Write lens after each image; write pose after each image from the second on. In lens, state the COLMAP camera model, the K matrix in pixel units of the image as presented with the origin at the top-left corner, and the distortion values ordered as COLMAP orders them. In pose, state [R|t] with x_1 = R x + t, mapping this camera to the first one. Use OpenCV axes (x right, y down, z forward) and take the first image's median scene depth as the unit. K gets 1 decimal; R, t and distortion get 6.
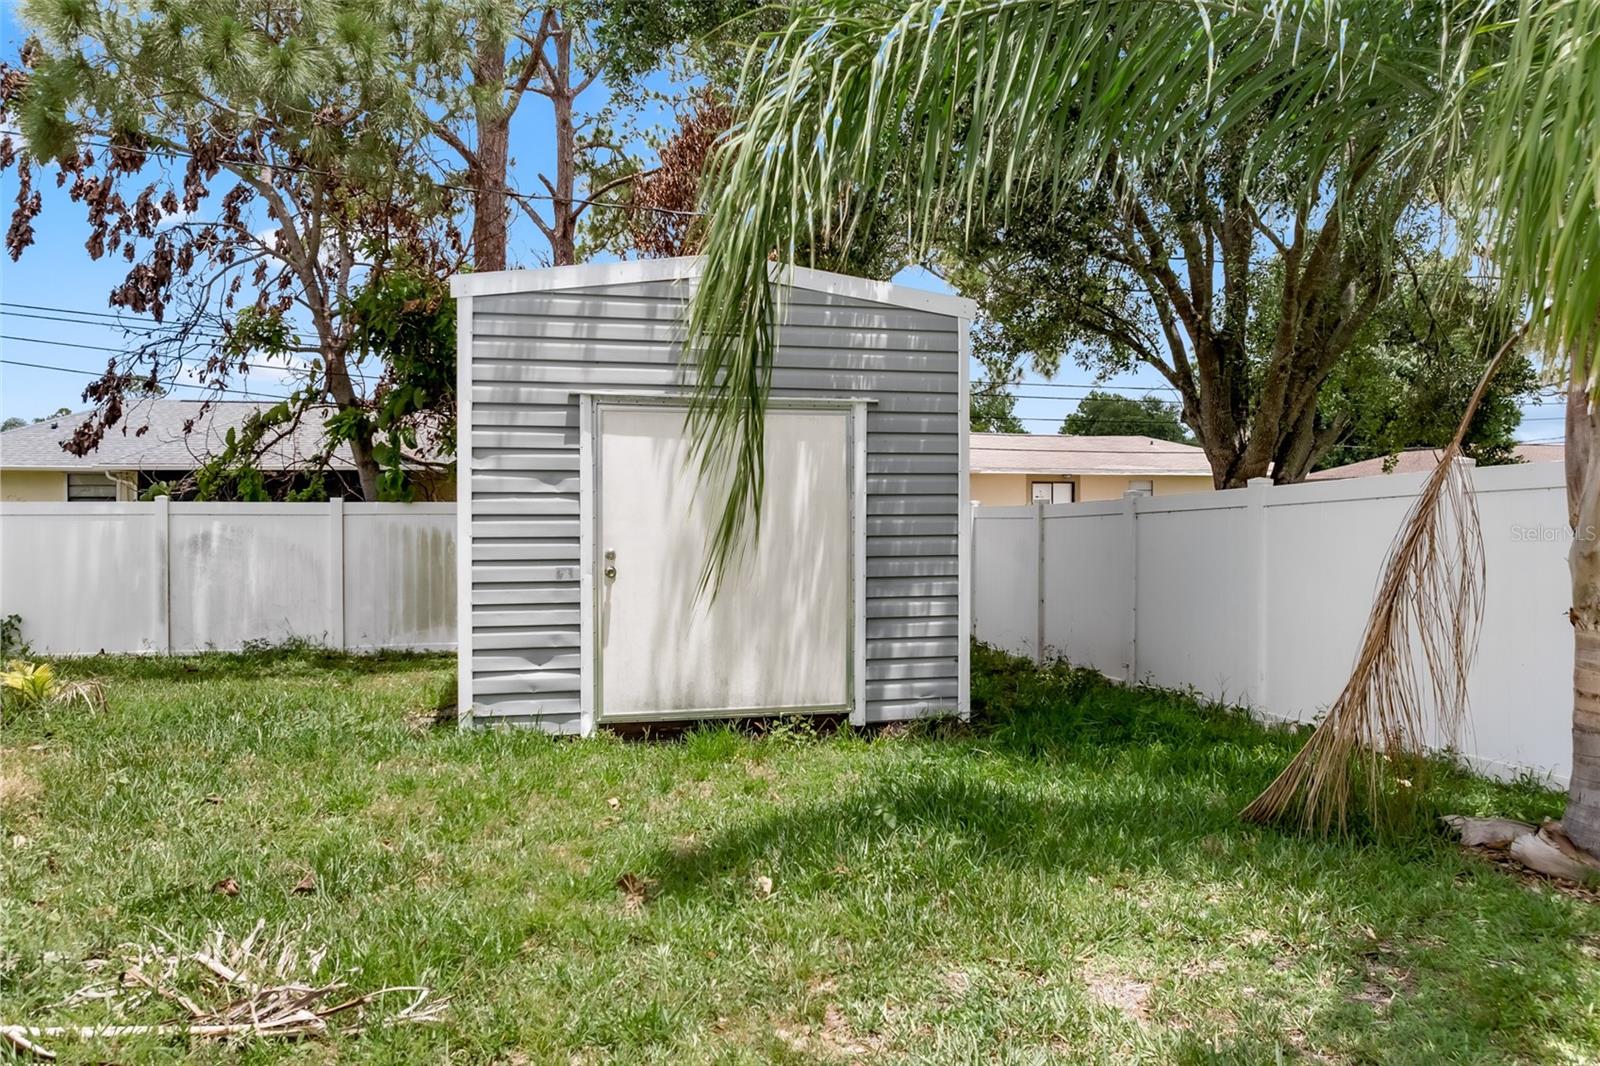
lens RADIAL K [[1147.5, 0, 800.0], [0, 1147.5, 533.0], [0, 0, 1]] dist [-0.035865, -0.002967]
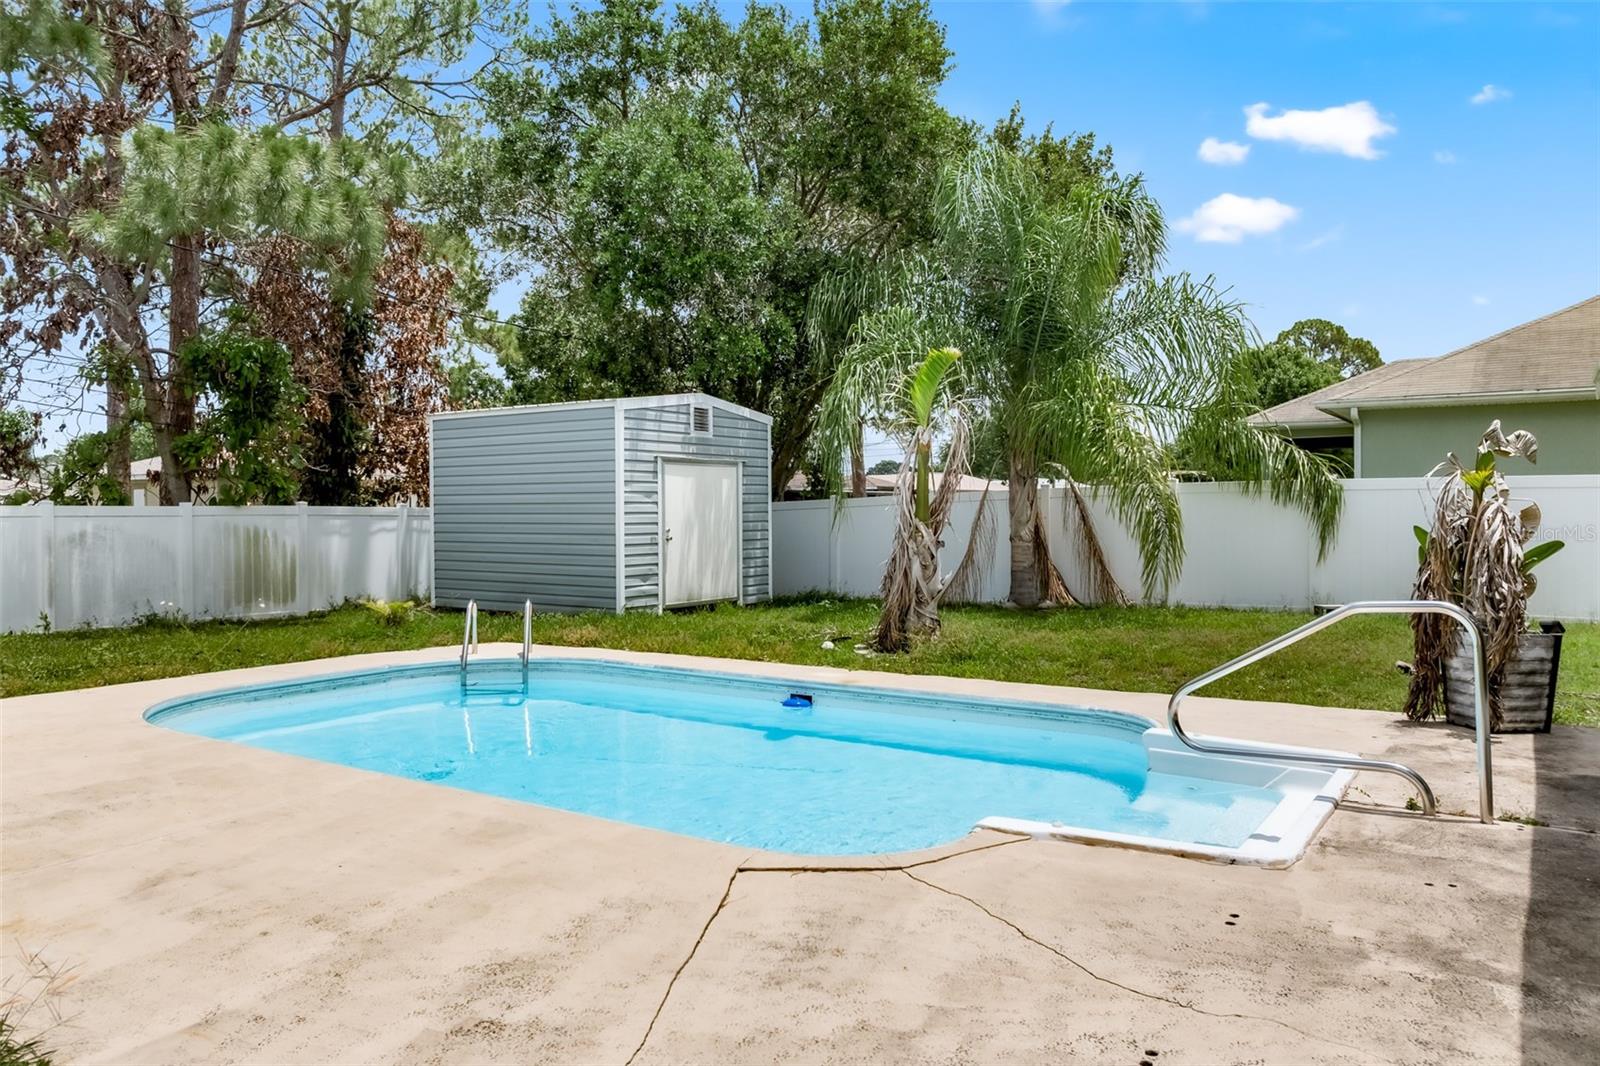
lens RADIAL K [[1147.5, 0, 800.0], [0, 1147.5, 533.0], [0, 0, 1]] dist [-0.035865, -0.002967]
pose [[0.747892, -0.016199, 0.663623, -1.419437], [0.018365, 0.999824, 0.003708, 0.020417], [-0.663567, 0.009414, 0.748058, -0.793770]]
